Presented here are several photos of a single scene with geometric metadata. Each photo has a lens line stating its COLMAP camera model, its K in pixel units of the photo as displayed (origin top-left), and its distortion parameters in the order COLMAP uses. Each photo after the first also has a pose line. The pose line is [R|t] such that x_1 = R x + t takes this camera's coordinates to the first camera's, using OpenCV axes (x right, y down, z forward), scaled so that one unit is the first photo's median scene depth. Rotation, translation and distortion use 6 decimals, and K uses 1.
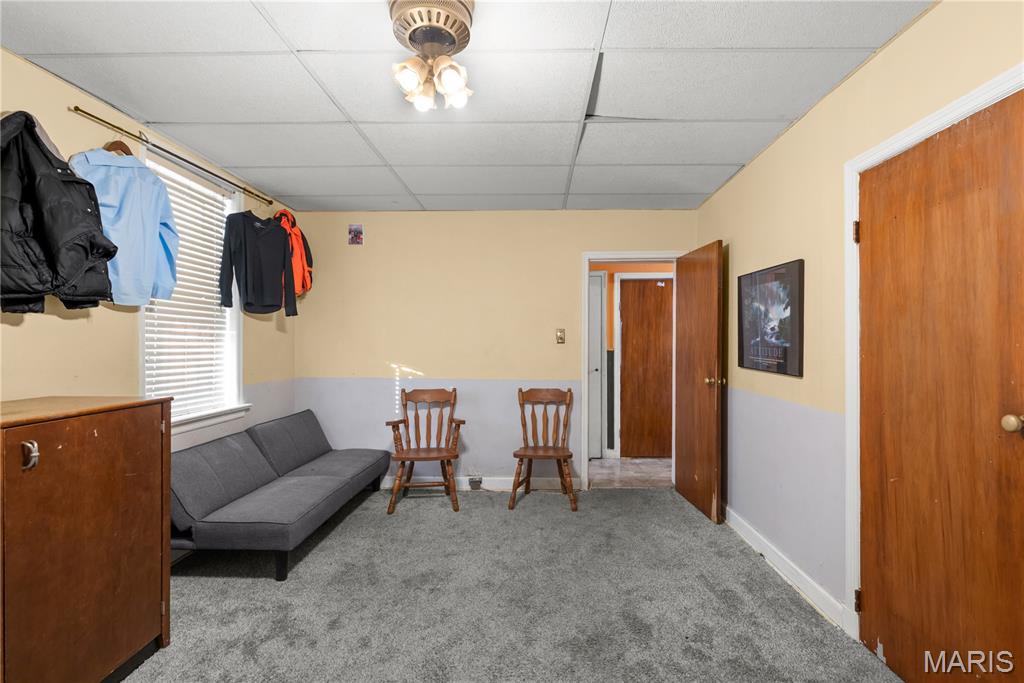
lens RADIAL K [[467.5, 0, 516.4], [0, 467.5, 344.3], [0, 0, 1]] dist [0.000614, -0.000062]
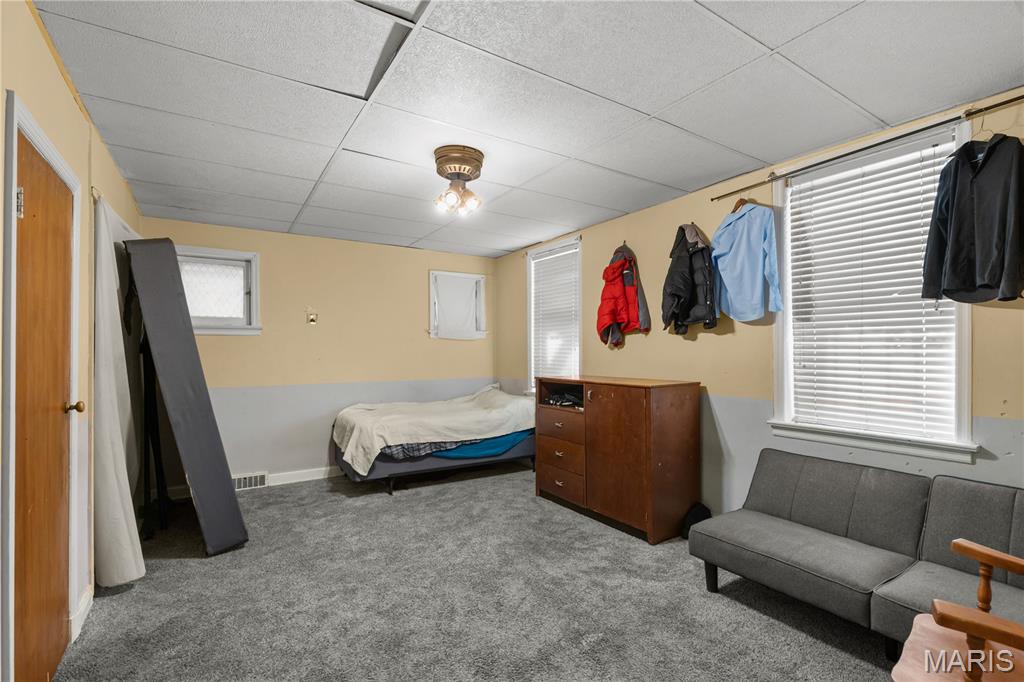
lens RADIAL K [[467.5, 0, 513.3], [0, 467.5, 345.8], [0, 0, 1]] dist [0.000614, -0.000062]
pose [[-0.813103, -0.005944, -0.582090, 0.356692], [0.000030, 0.999947, -0.010252, -0.001967], [0.582120, -0.008354, -0.813060, 1.344281]]
